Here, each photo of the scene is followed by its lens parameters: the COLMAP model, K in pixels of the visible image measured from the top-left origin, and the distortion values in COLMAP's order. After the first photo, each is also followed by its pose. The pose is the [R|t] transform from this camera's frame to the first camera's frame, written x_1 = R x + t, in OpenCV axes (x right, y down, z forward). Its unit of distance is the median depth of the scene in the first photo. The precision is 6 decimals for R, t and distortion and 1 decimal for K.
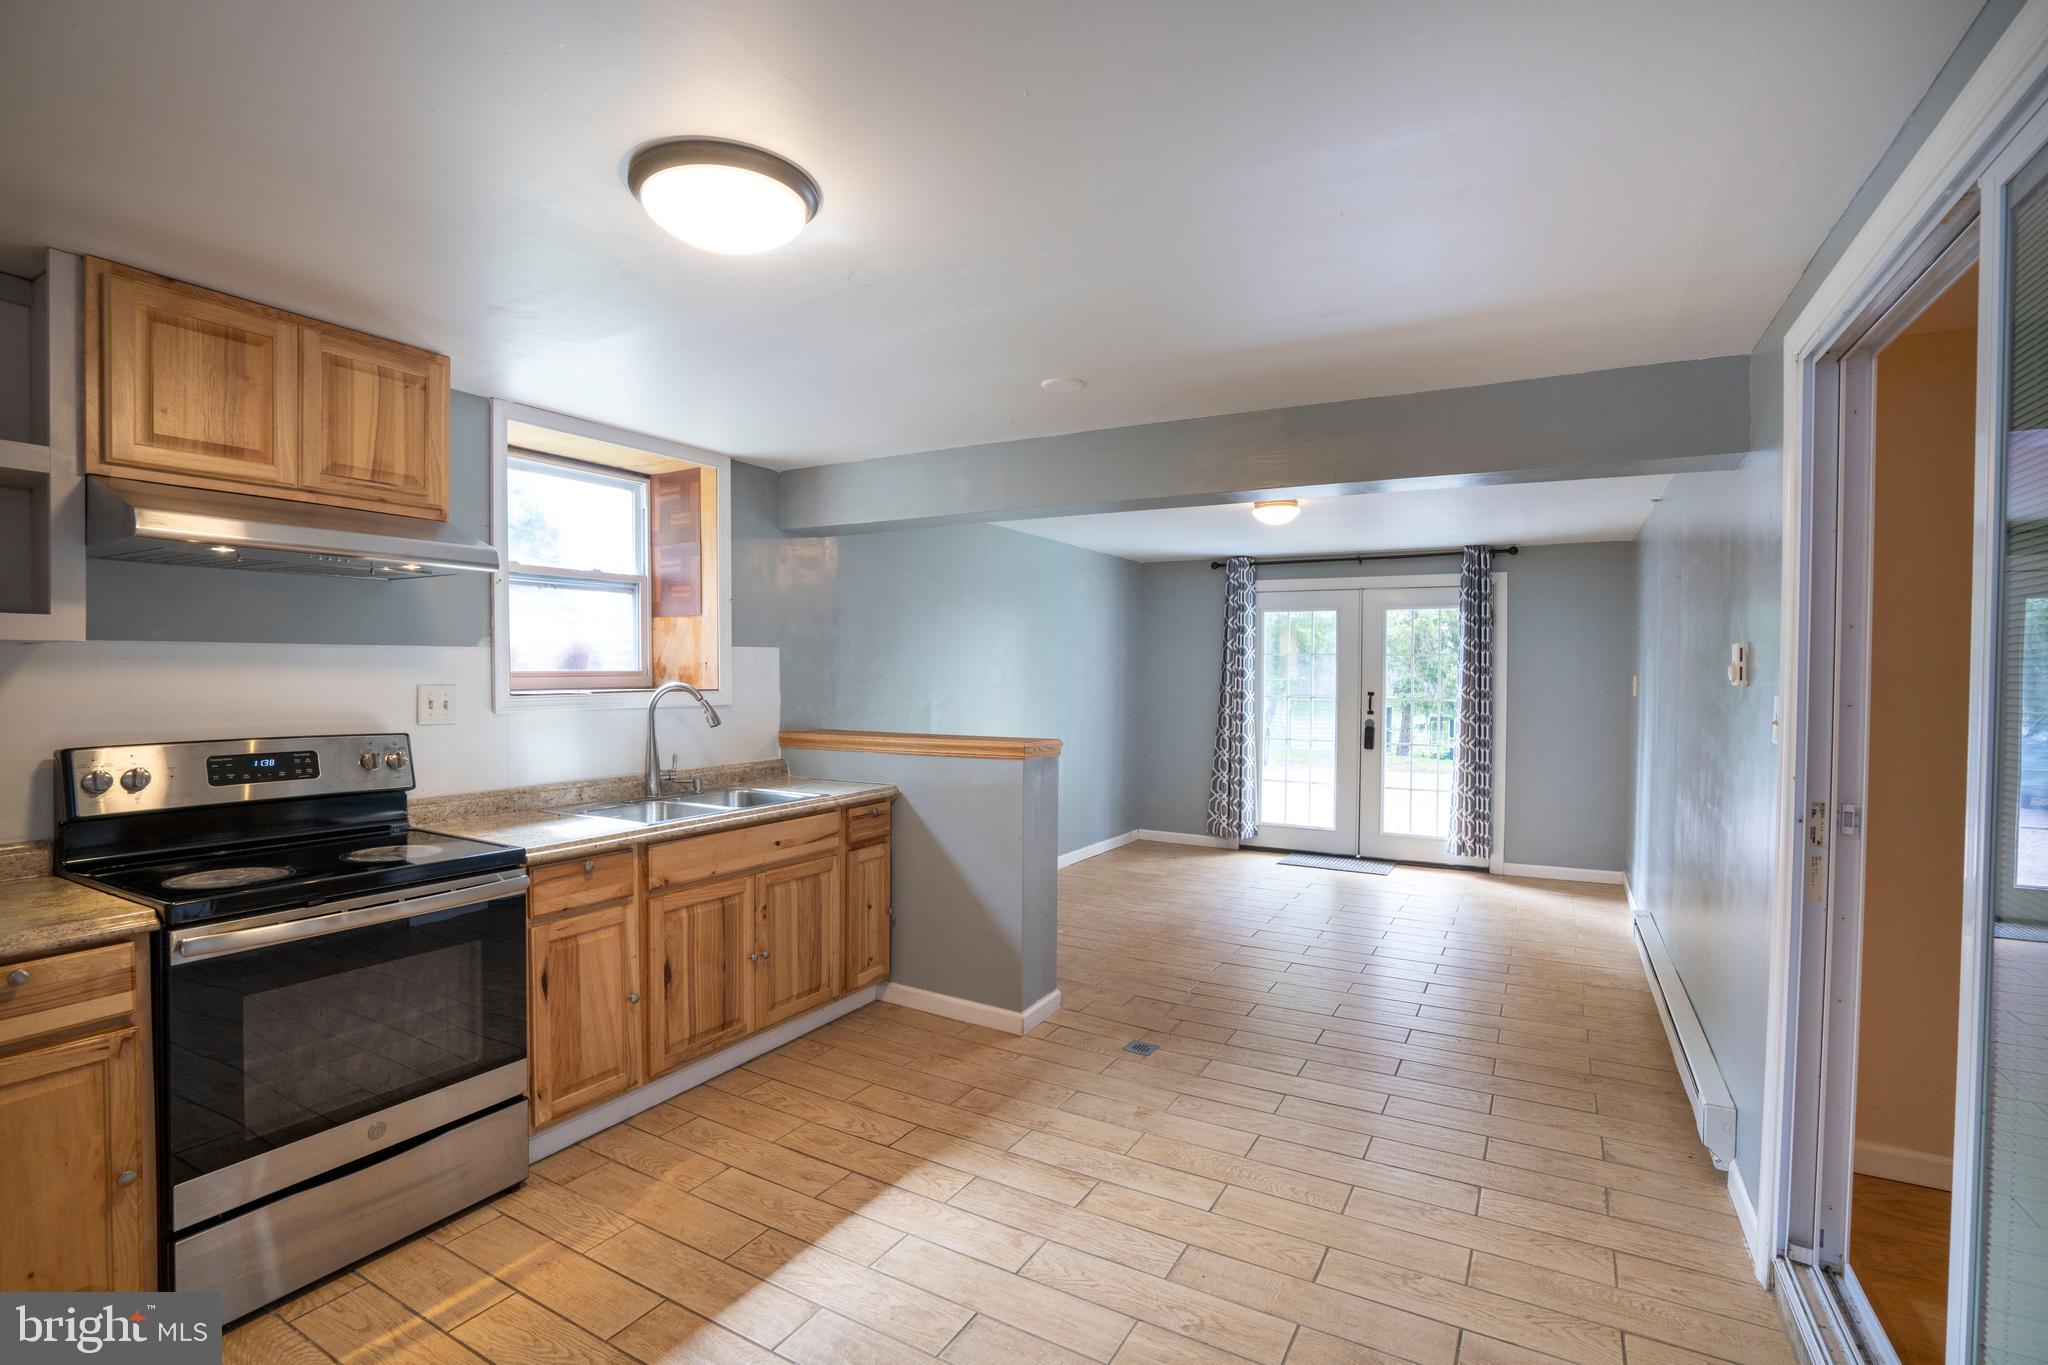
lens RADIAL K [[945.9, 0, 1020.1], [0, 945.9, 686.9], [0, 0, 1]] dist [-0.063069, 0.025163]
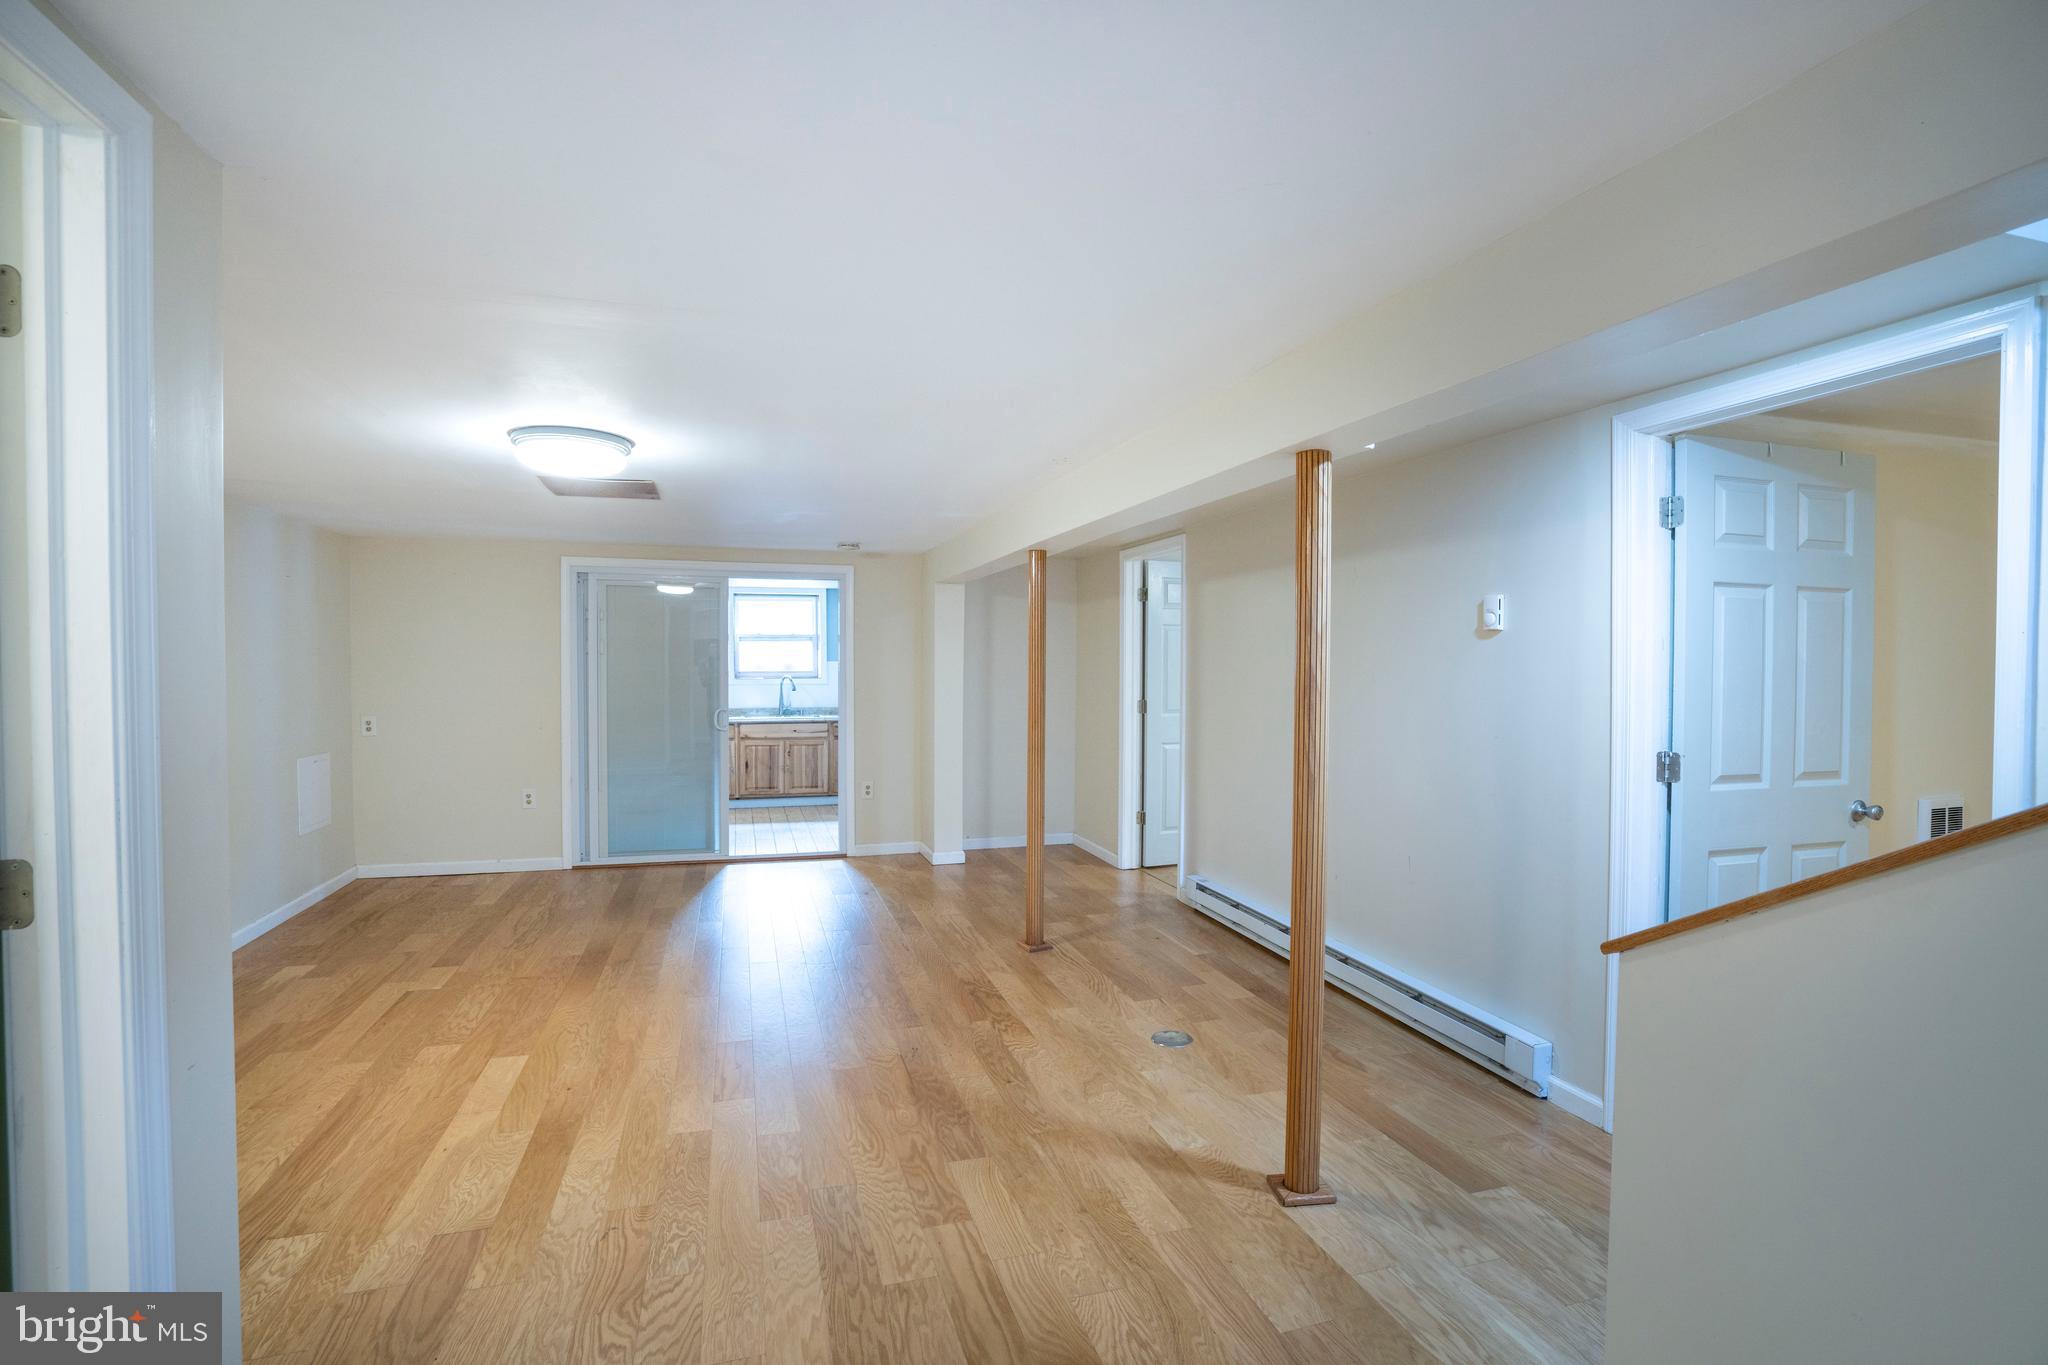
lens RADIAL K [[945.9, 0, 1020.1], [0, 945.9, 686.9], [0, 0, 1]] dist [-0.063069, 0.025163]
pose [[0.725514, 0.011944, -0.688103, 1.955071], [-0.009968, 0.999927, 0.006847, 0.004189], [0.688135, 0.001891, 0.725580, -0.546701]]
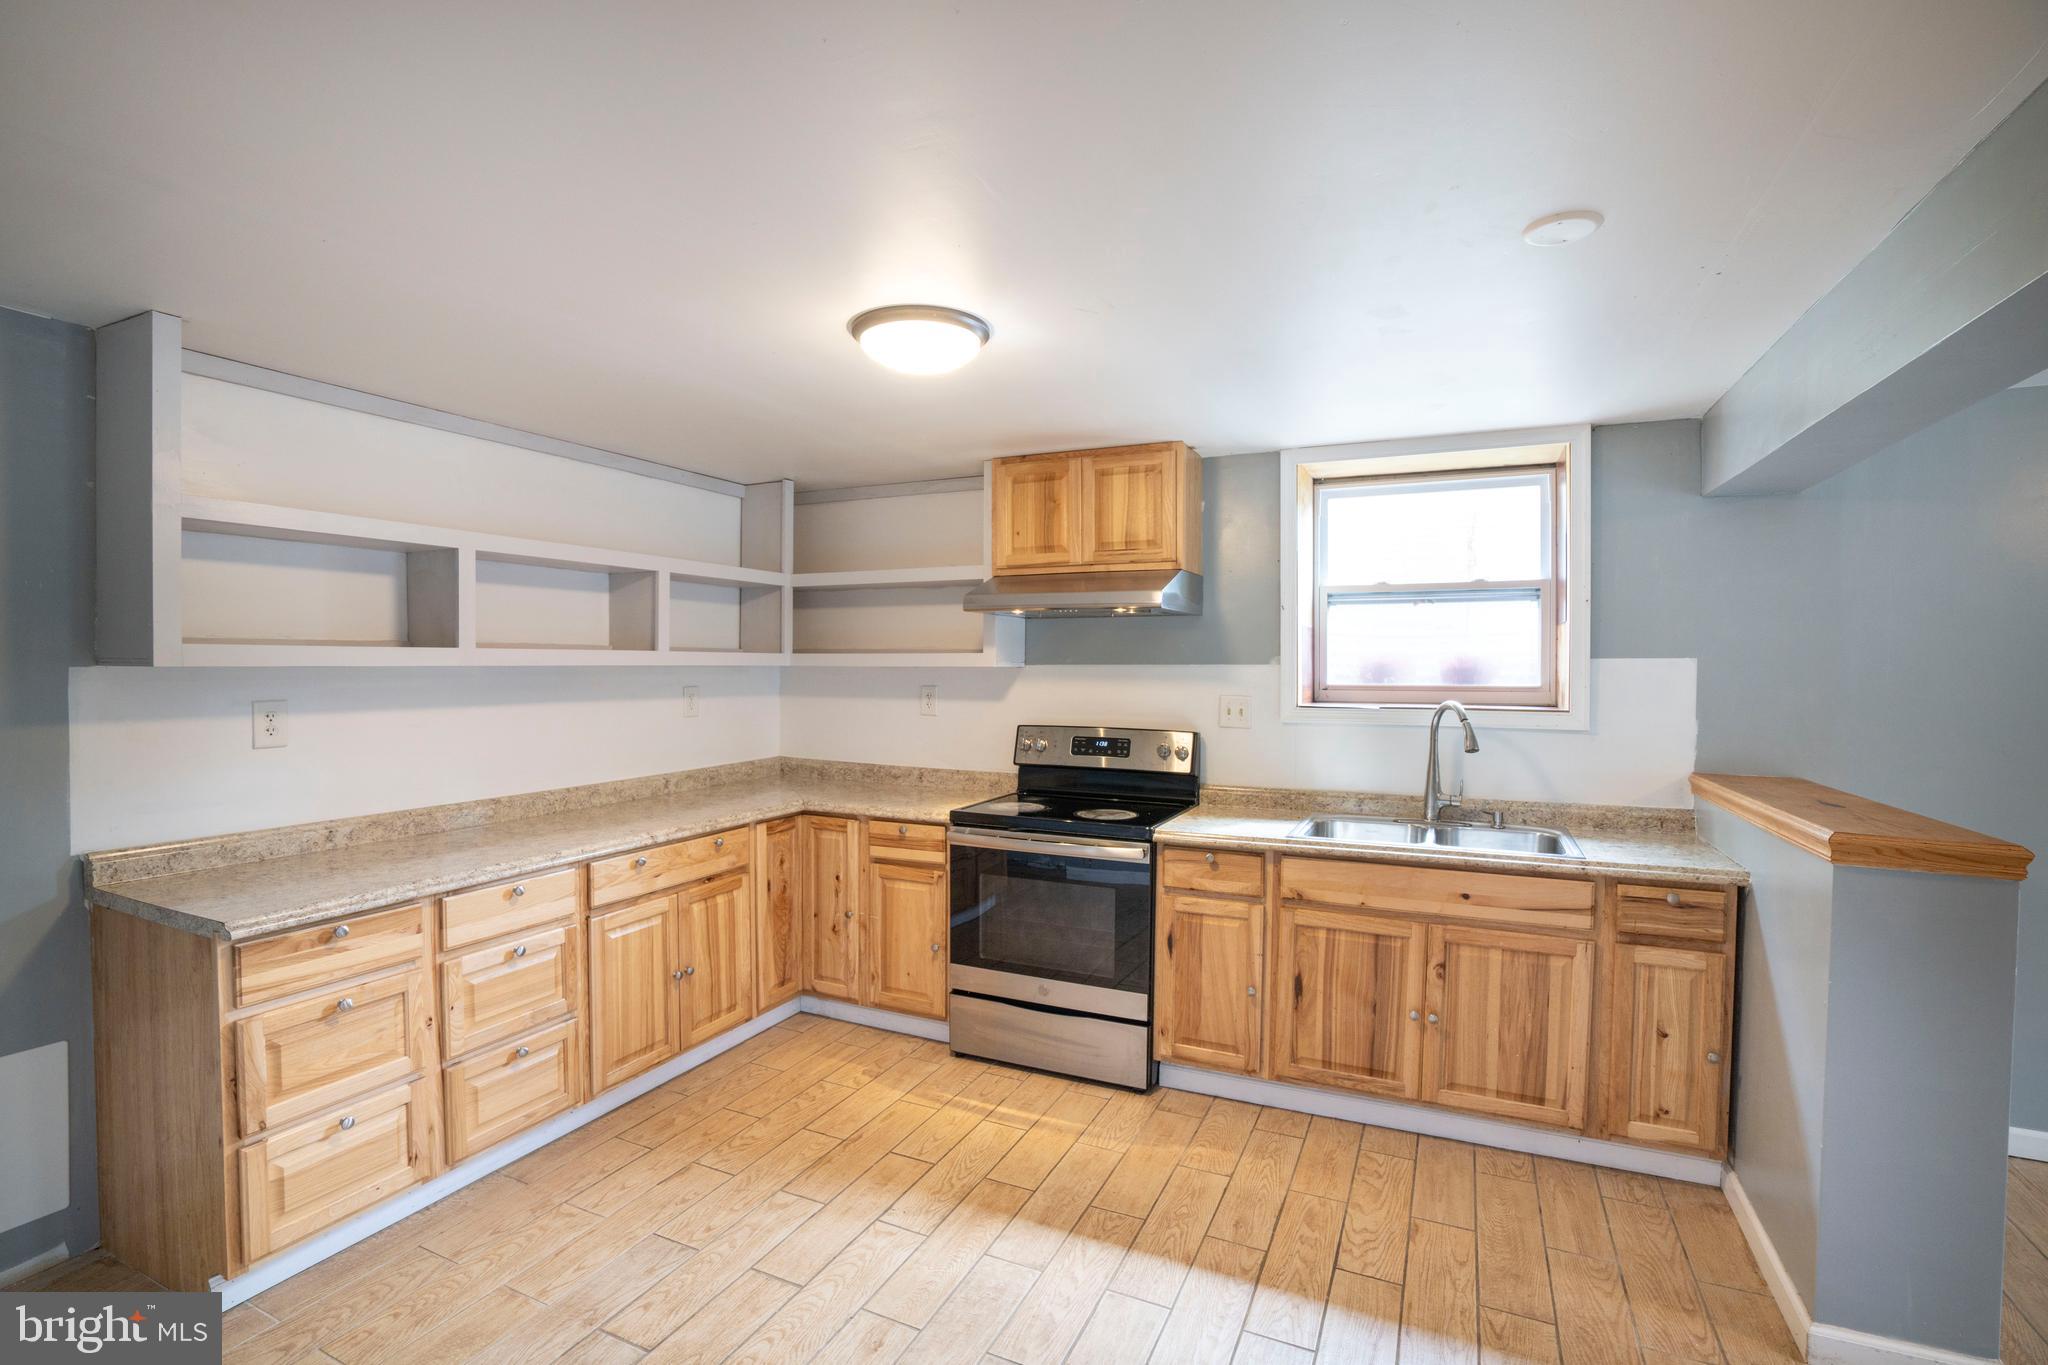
lens RADIAL K [[945.9, 0, 1020.1], [0, 945.9, 686.9], [0, 0, 1]] dist [-0.063069, 0.025163]
pose [[0.078774, 0.019273, -0.996706, 0.467837], [-0.021765, 0.999608, 0.017609, -0.023152], [0.996655, 0.020306, 0.079162, 0.468514]]
